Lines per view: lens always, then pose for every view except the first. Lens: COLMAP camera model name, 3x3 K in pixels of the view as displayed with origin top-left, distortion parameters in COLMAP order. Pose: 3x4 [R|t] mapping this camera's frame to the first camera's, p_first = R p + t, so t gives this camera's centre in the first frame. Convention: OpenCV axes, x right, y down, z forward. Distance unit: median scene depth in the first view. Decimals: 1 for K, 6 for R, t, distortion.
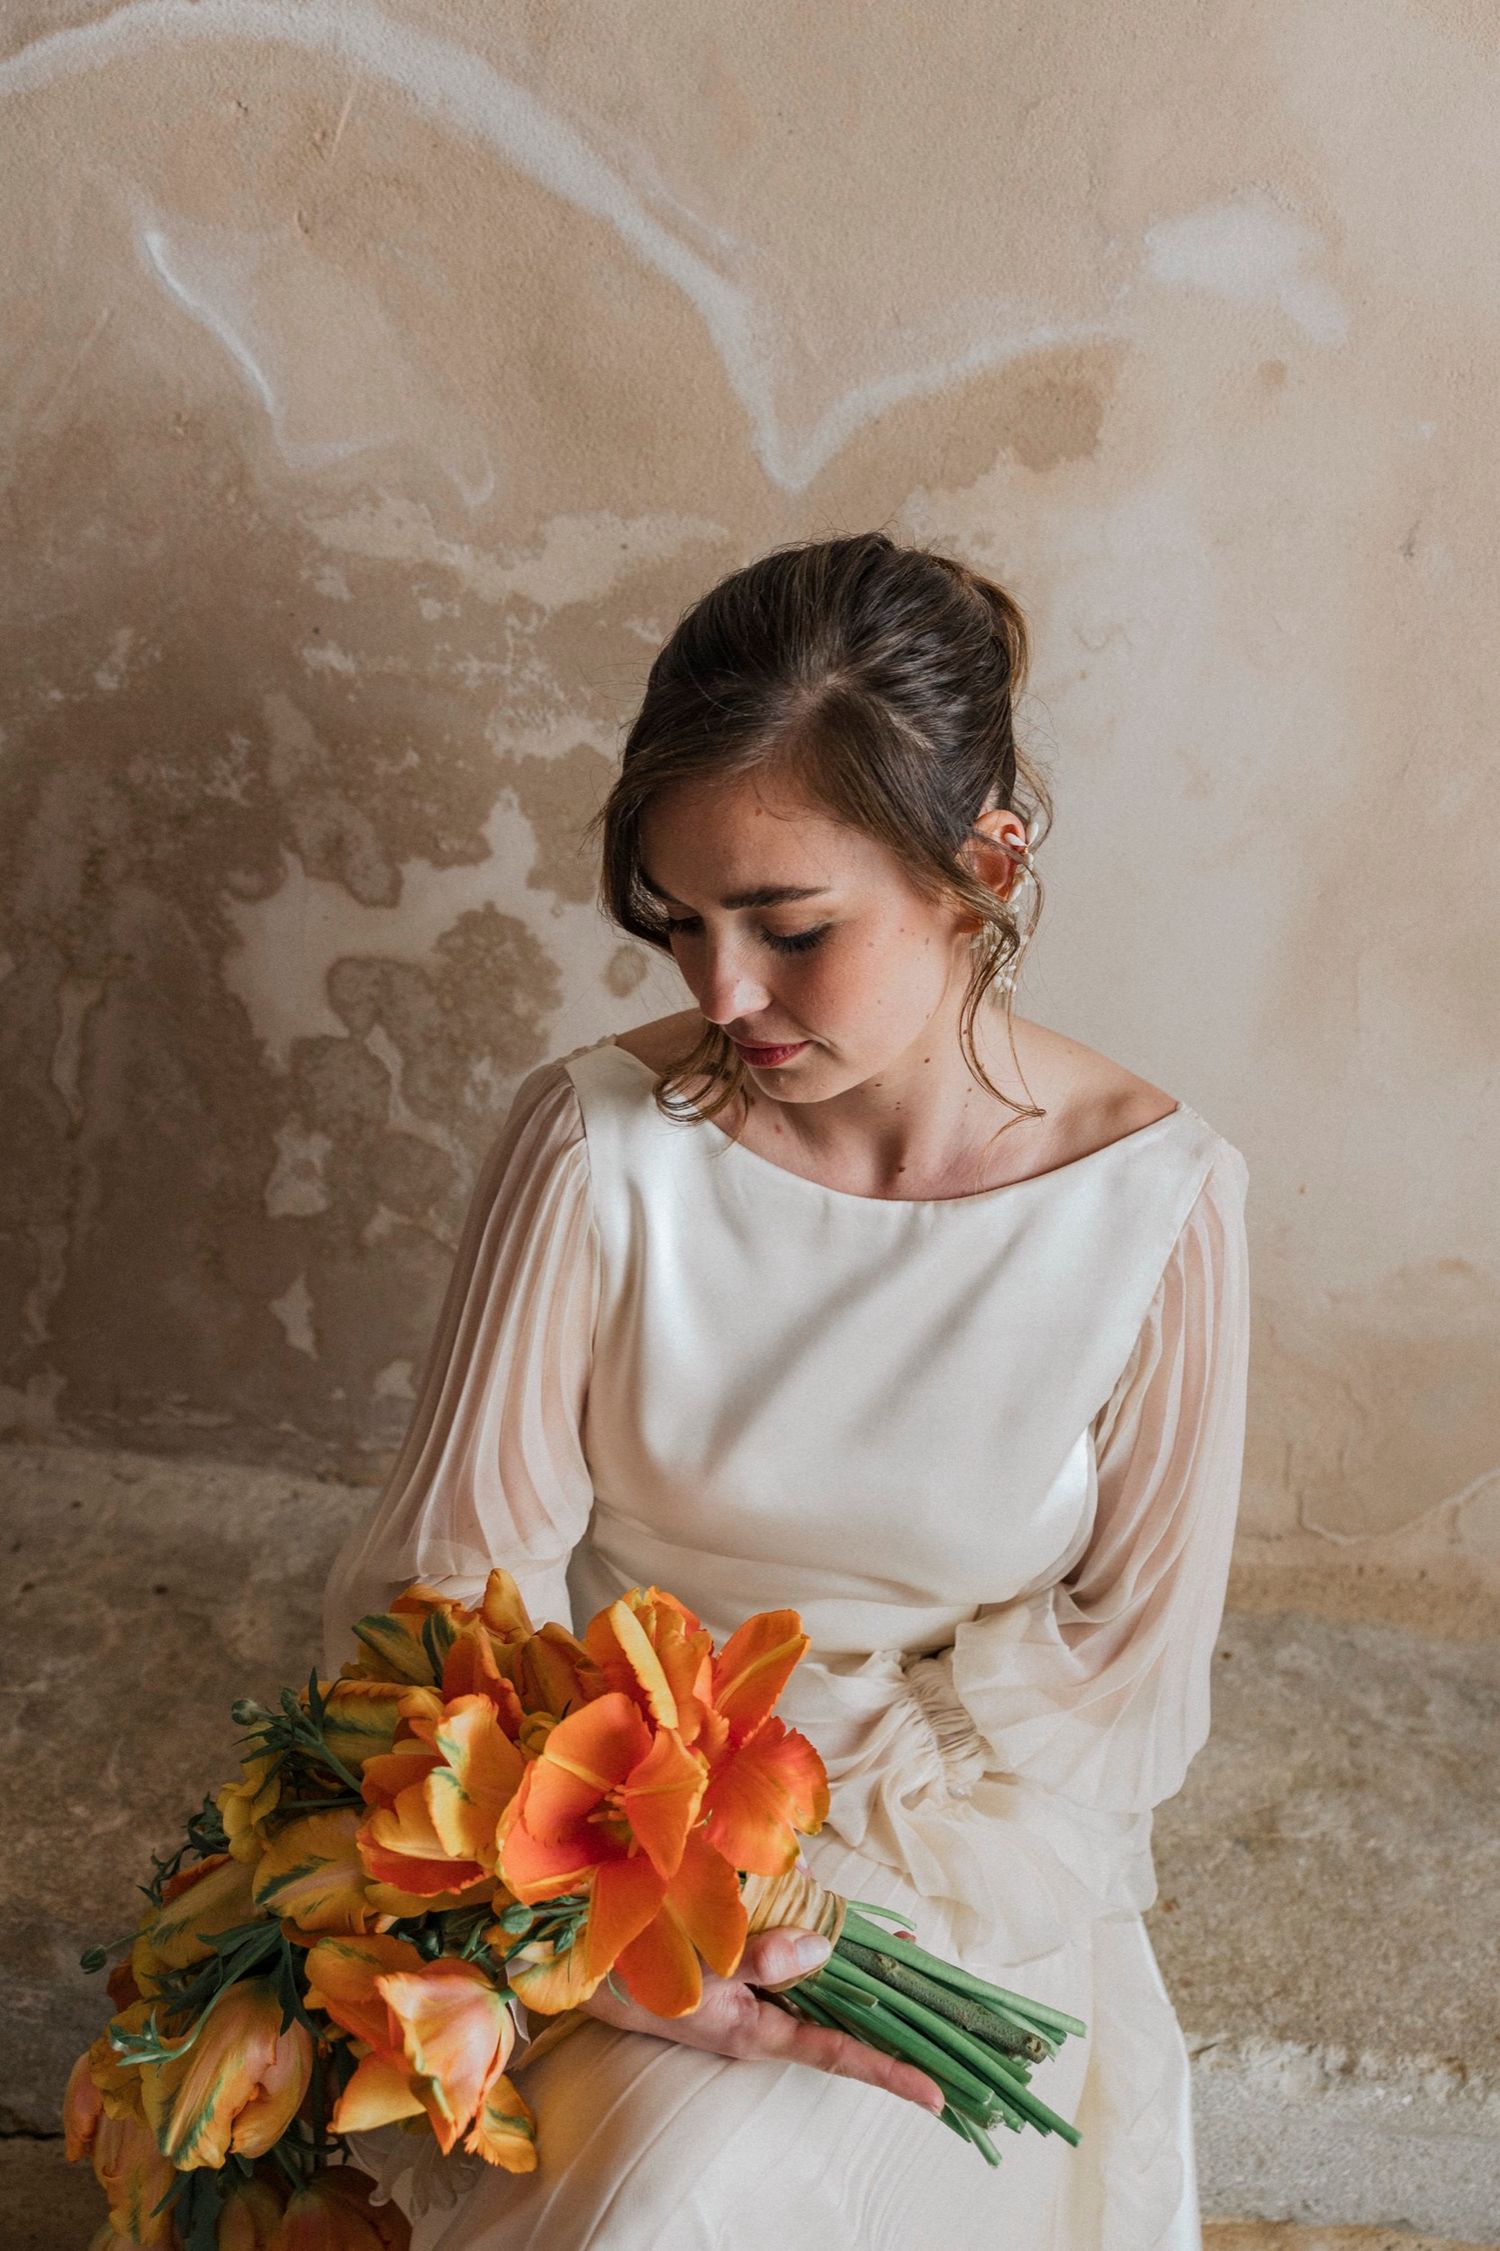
lens RADIAL K [[1852.8, 0, 768.9], [0, 1852.8, 1127.4], [0, 0, 1]] dist [-0.000026, 0.001740]
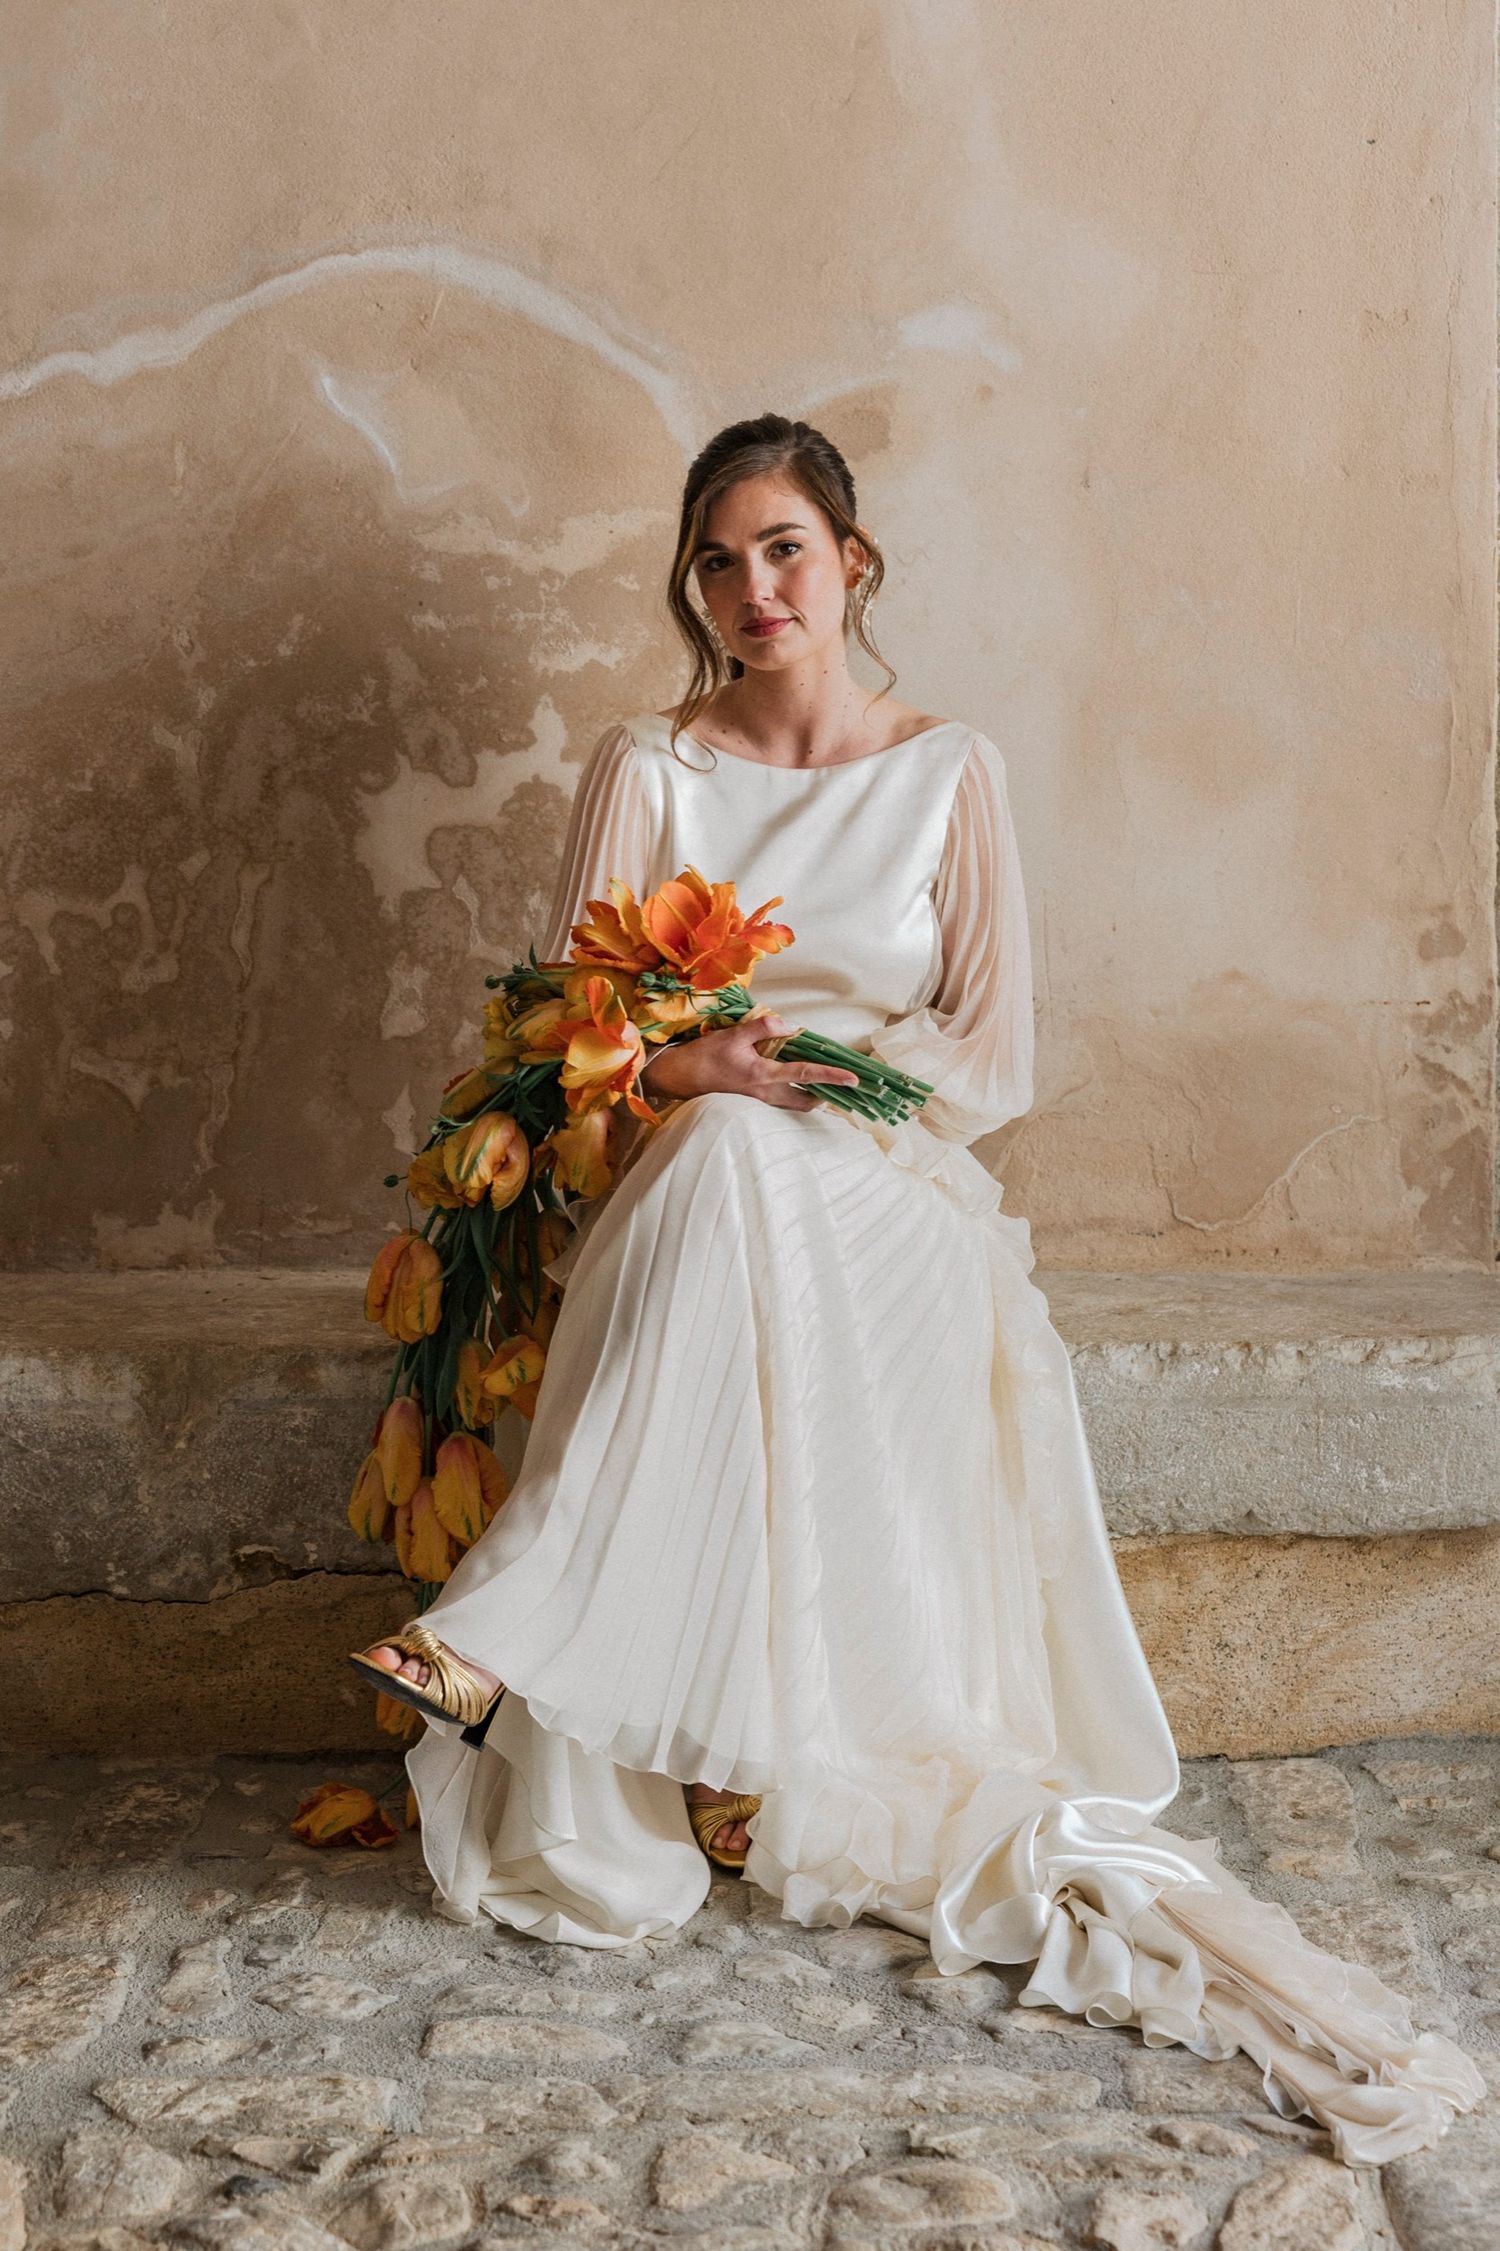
lens RADIAL K [[3165.6, 0, 751.4], [0, 3165.6, 1126.0], [0, 0, 1]] dist [0.046585, 0.000000]
pose [[0.994923, -0.096800, 0.027547, -0.080204], [0.100500, 0.940927, -0.323352, 1.050988], [0.005381, 0.324478, 0.945878, -1.409413]]
